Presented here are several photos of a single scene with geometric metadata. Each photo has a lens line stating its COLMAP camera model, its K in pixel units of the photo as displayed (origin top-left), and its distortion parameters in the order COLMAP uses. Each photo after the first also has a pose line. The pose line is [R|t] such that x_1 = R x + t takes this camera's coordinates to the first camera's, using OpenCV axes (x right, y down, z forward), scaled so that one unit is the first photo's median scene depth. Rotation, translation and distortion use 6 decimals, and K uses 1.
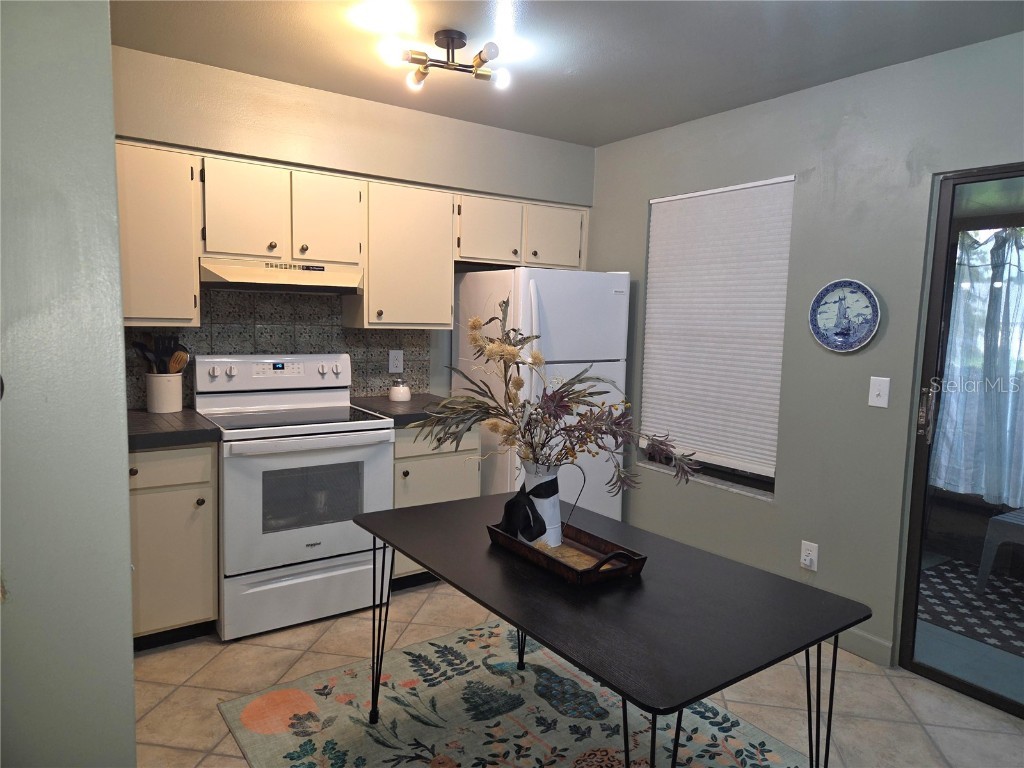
lens RADIAL K [[690.4, 0, 511.5], [0, 690.4, 388.4], [0, 0, 1]] dist [0.039899, -0.002204]
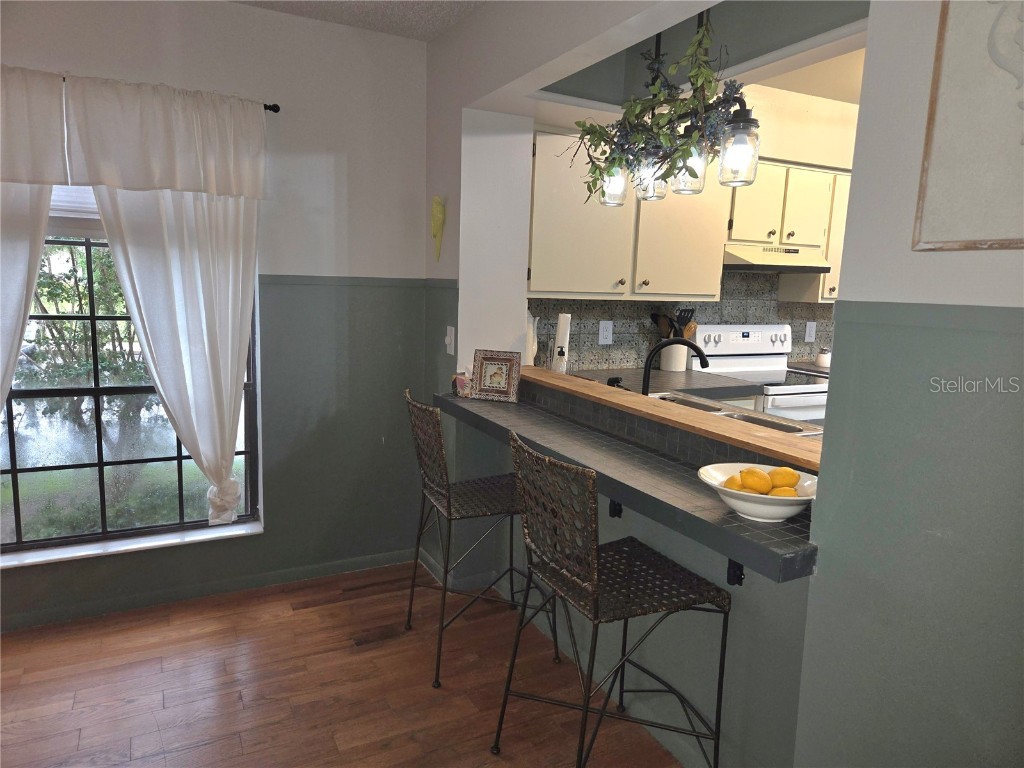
lens RADIAL K [[690.4, 0, 508.7], [0, 690.4, 388.4], [0, 0, 1]] dist [0.039899, -0.002204]
pose [[0.990511, 0.025902, -0.134969, -0.575300], [-0.020151, 0.998837, 0.043805, 0.015780], [0.135947, -0.040669, 0.989881, -0.229062]]
